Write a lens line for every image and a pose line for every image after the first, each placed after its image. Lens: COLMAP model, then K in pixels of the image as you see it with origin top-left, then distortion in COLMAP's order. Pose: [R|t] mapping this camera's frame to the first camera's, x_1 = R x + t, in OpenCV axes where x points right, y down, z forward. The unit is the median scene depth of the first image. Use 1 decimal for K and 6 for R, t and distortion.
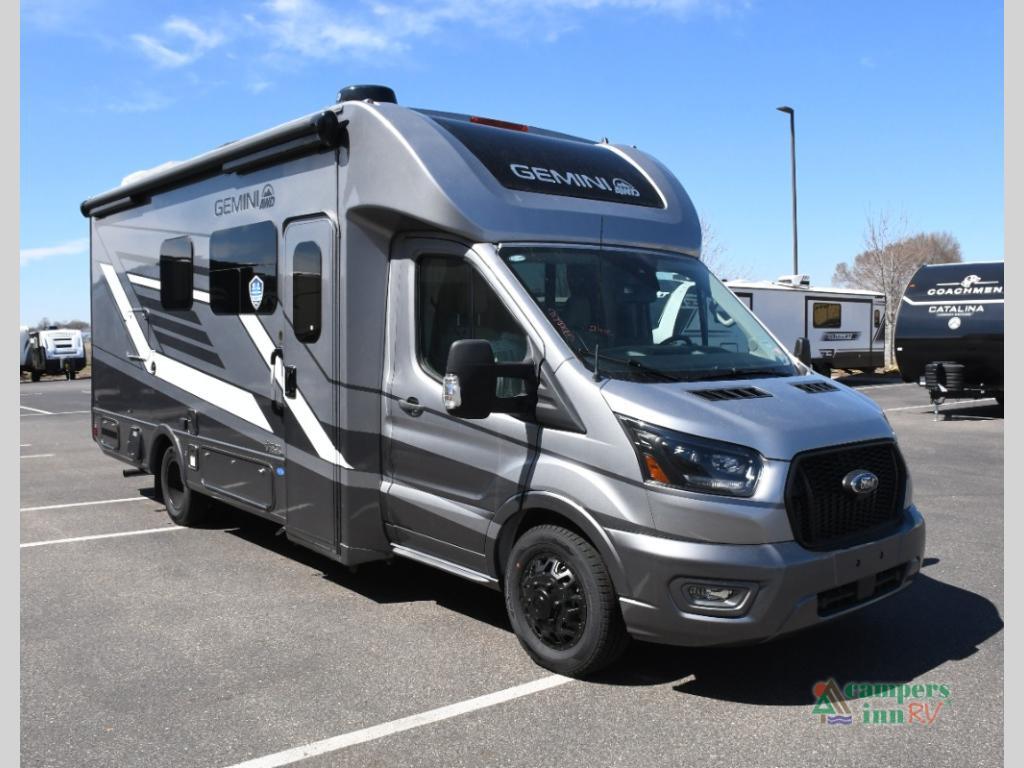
lens RADIAL K [[922.5, 0, 512.0], [0, 922.5, 384.0], [0, 0, 1]] dist [-0.167658, 0.001641]
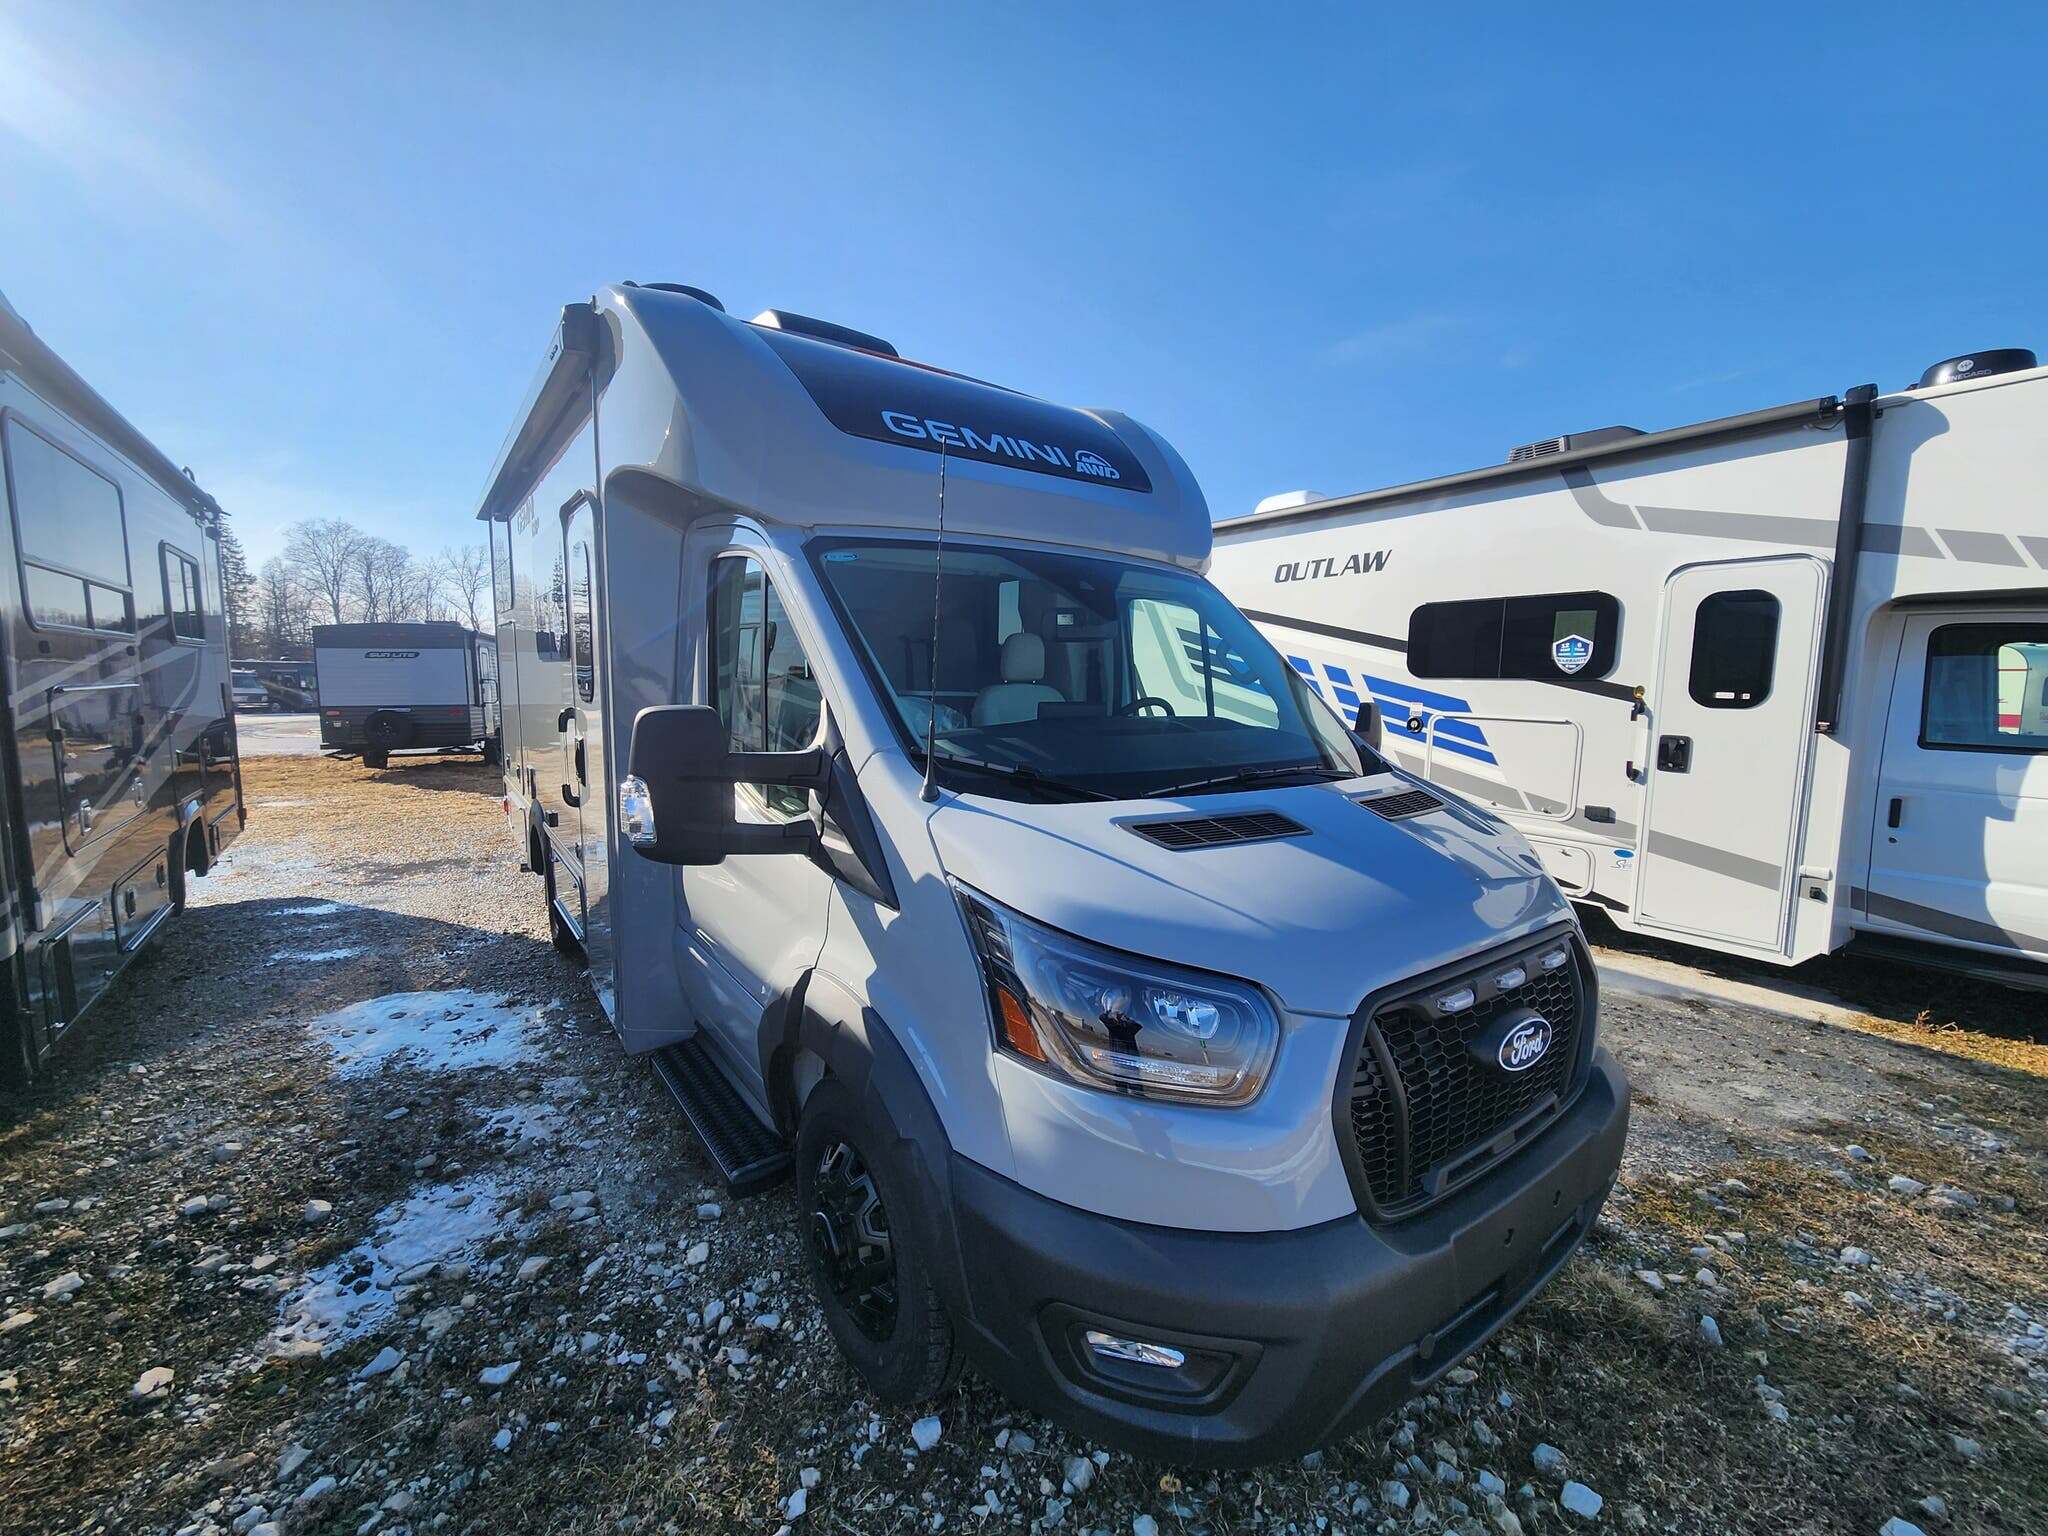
lens RADIAL K [[818.7, 0, 1047.9], [0, 818.7, 743.0], [0, 0, 1]] dist [-0.001245, -0.000044]
pose [[0.997801, 0.010382, -0.065457, 0.144893], [-0.009122, 0.999768, 0.019507, -0.033530], [0.065644, -0.018867, 0.997665, 0.465878]]
